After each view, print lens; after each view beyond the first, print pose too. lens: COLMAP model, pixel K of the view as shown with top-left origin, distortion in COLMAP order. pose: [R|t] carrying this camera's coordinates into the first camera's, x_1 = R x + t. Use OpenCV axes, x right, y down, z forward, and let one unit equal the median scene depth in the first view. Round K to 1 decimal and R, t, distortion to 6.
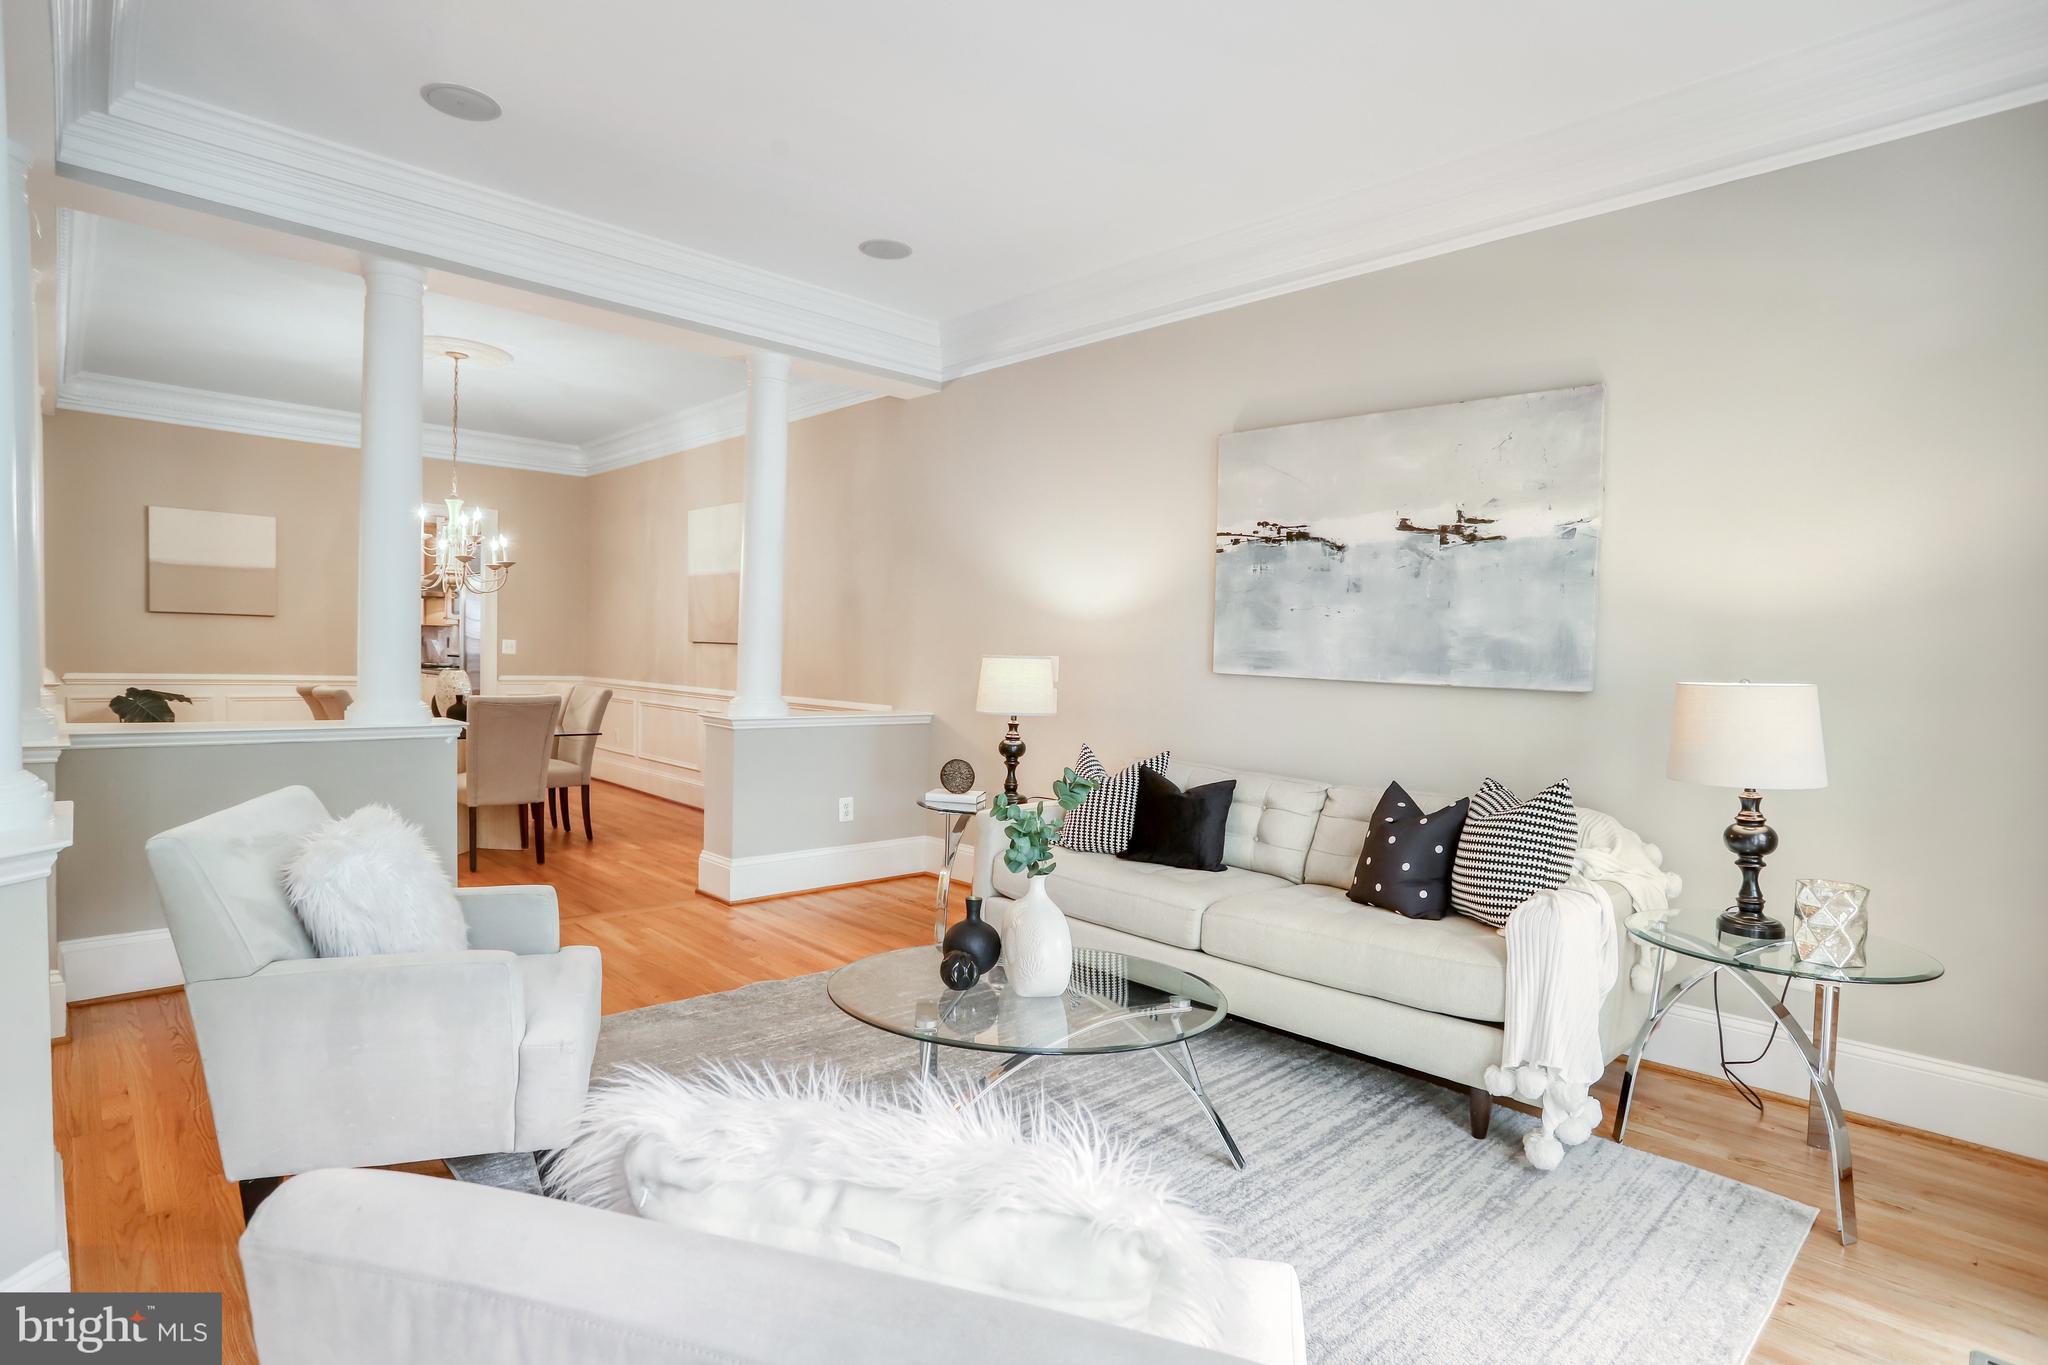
lens RADIAL K [[1021.0, 0, 1032.4], [0, 1021.0, 684.9], [0, 0, 1]] dist [-0.047989, 0.014884]
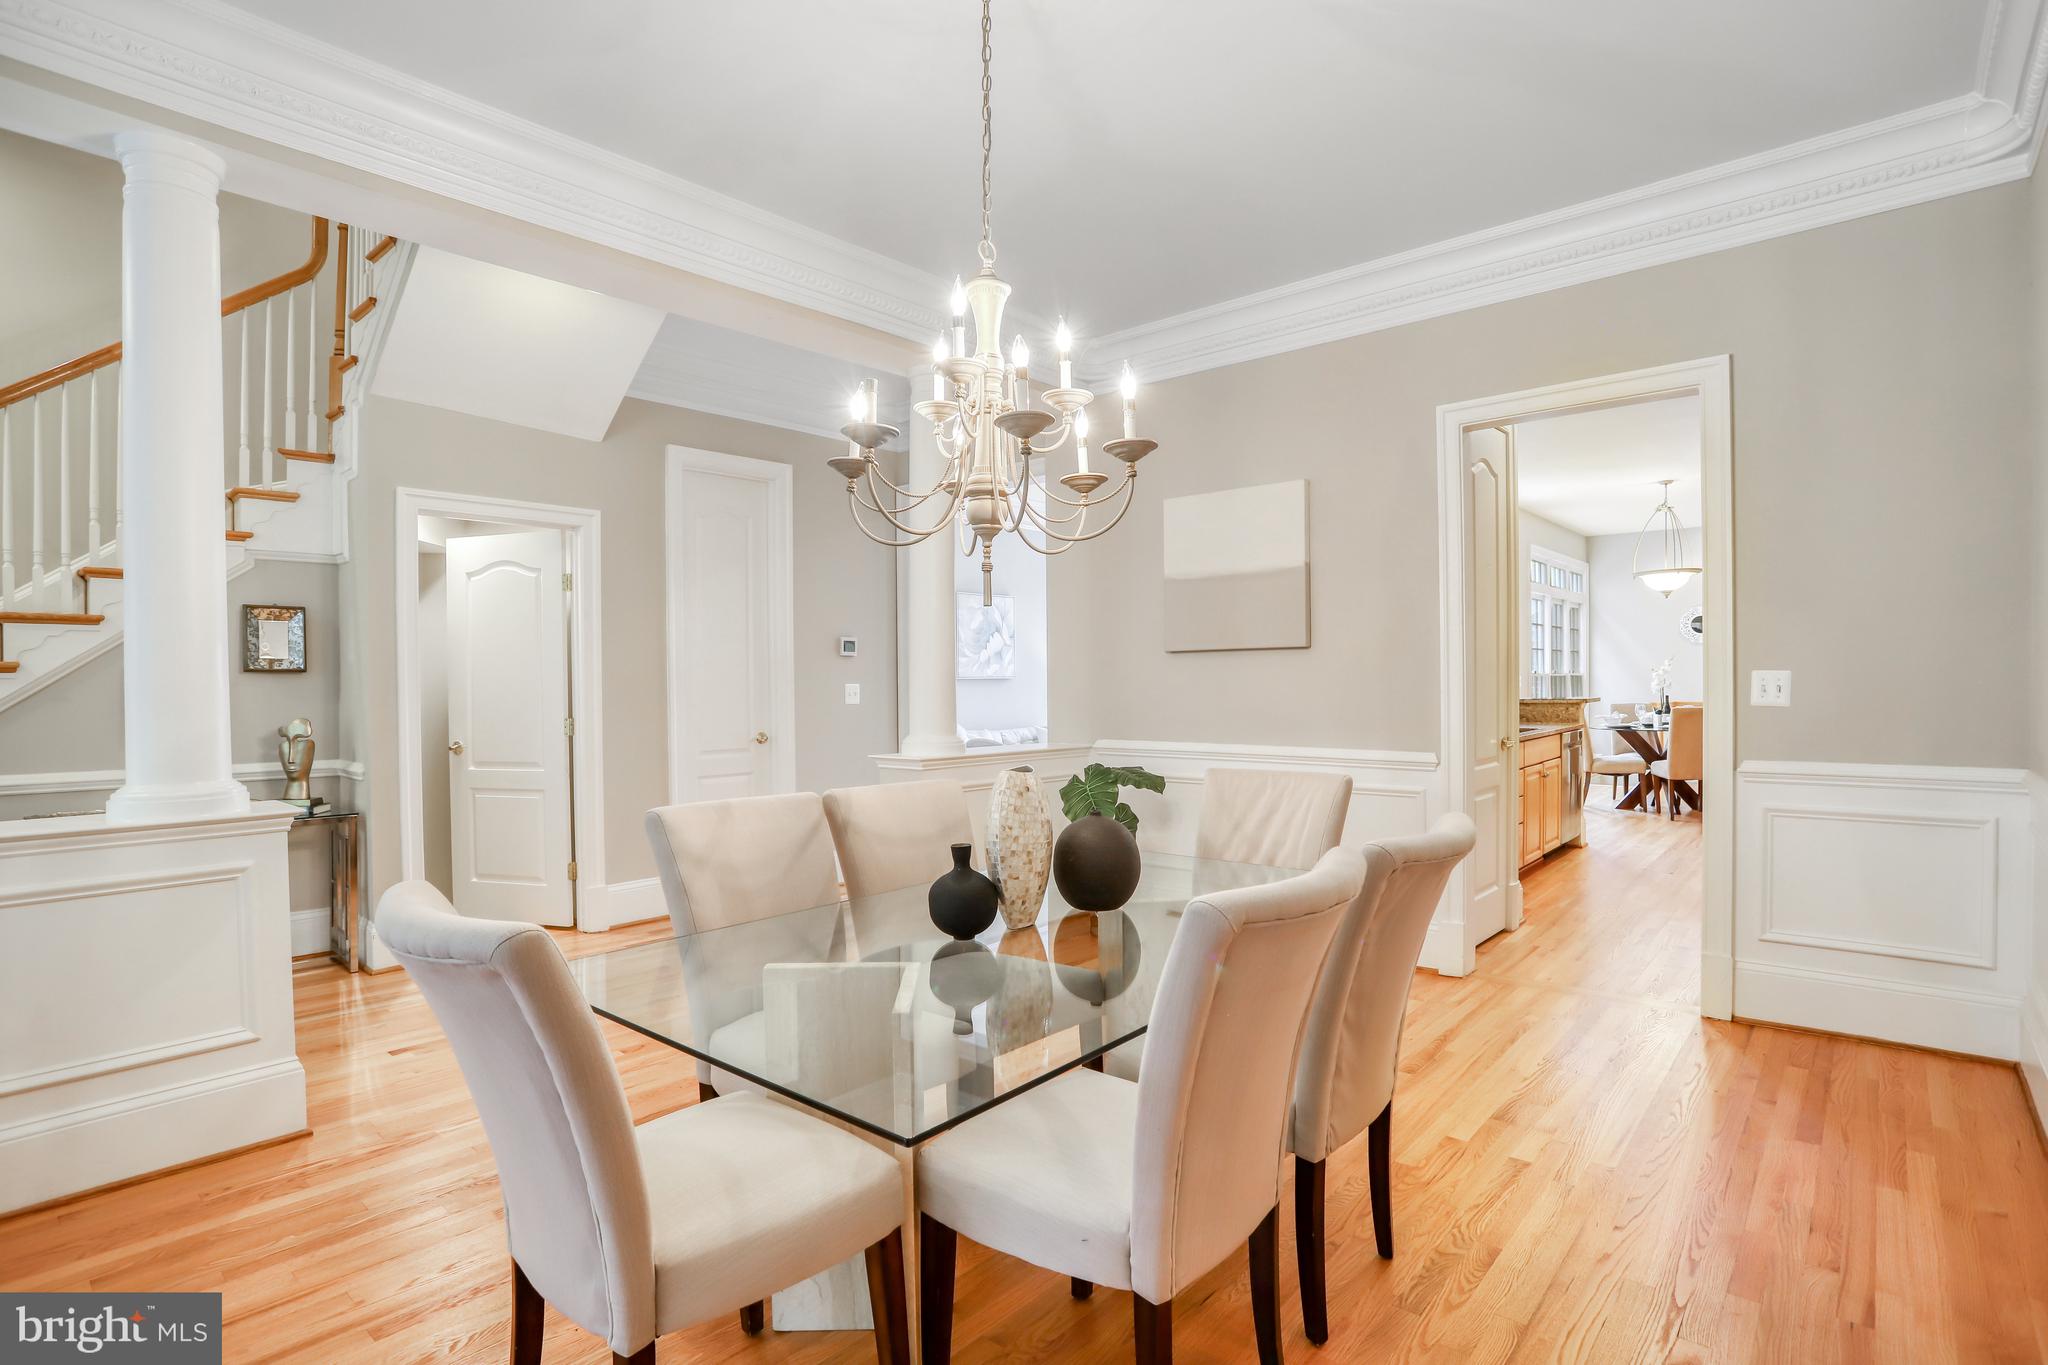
lens RADIAL K [[1021.0, 0, 1005.7], [0, 1021.0, 674.7], [0, 0, 1]] dist [-0.047989, 0.014884]
pose [[0.072566, -0.036560, -0.996693, -0.182401], [-0.016407, 0.999149, -0.037845, -0.027305], [0.997229, 0.019099, 0.071905, 0.783177]]
